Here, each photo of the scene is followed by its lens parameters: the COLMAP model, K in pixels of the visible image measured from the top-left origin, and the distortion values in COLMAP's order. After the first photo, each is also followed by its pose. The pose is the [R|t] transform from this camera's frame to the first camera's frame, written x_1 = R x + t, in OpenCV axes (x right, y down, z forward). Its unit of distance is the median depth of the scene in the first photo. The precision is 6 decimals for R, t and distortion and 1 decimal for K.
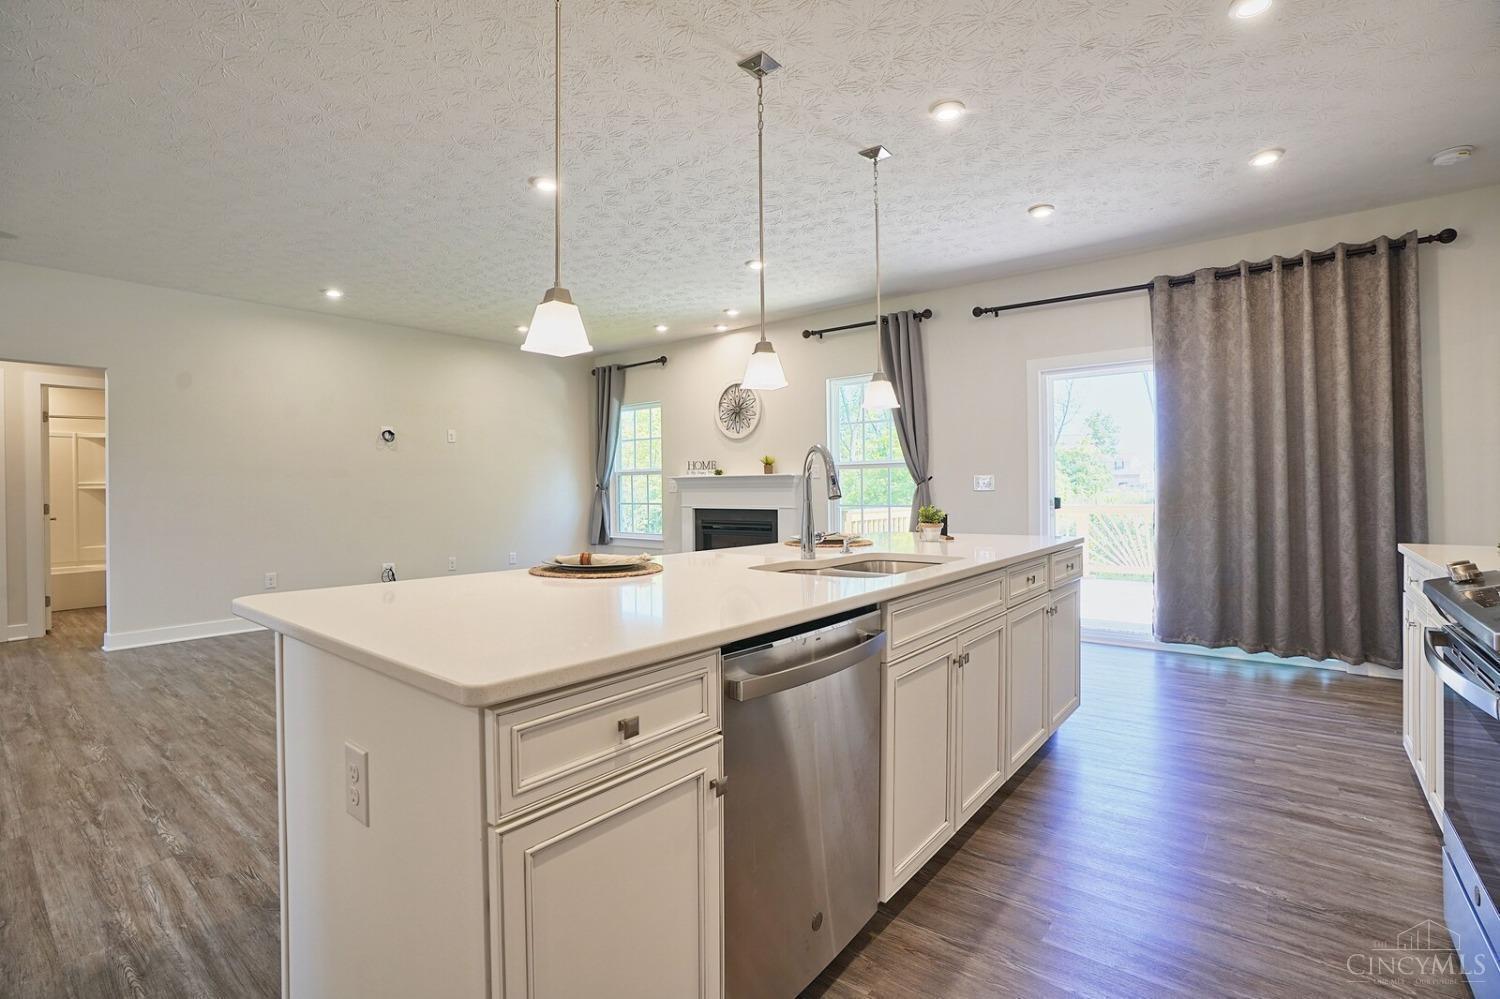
lens RADIAL K [[688.7, 0, 752.1], [0, 688.7, 501.1], [0, 0, 1]] dist [-0.058174, 0.018694]
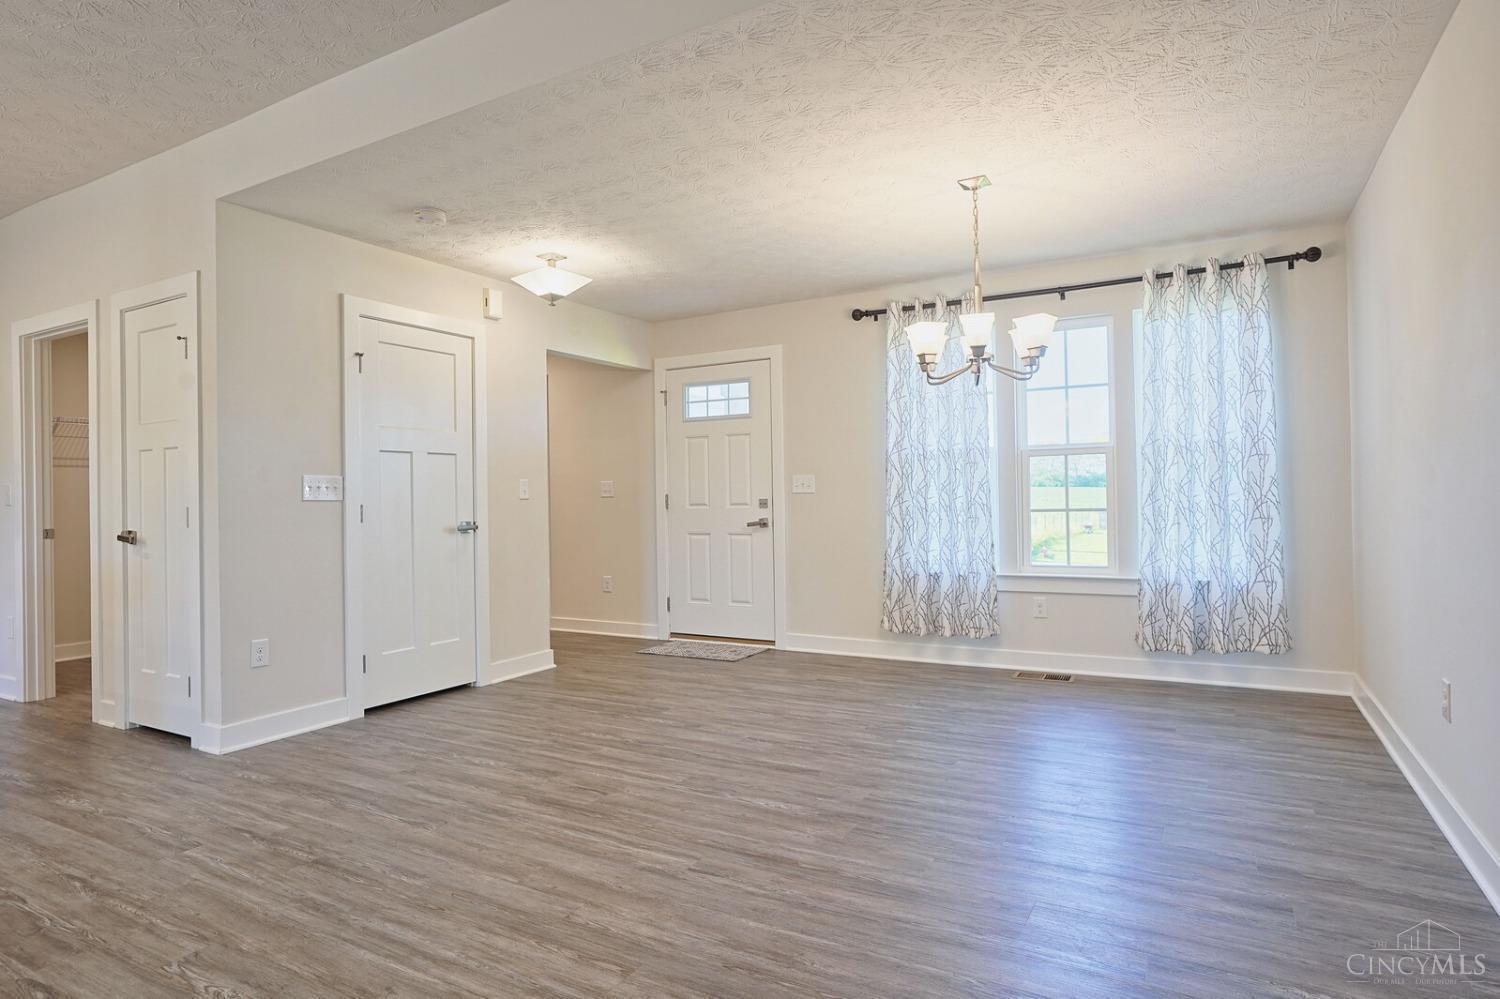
lens RADIAL K [[838.5, 0, 735.0], [0, 838.5, 489.5], [0, 0, 1]] dist [-0.029008, 0.020456]
pose [[-0.988640, 0.023653, -0.148429, -0.671057], [0.022602, 0.999706, 0.008764, 0.003502], [0.148593, 0.005309, -0.988884, 0.865040]]
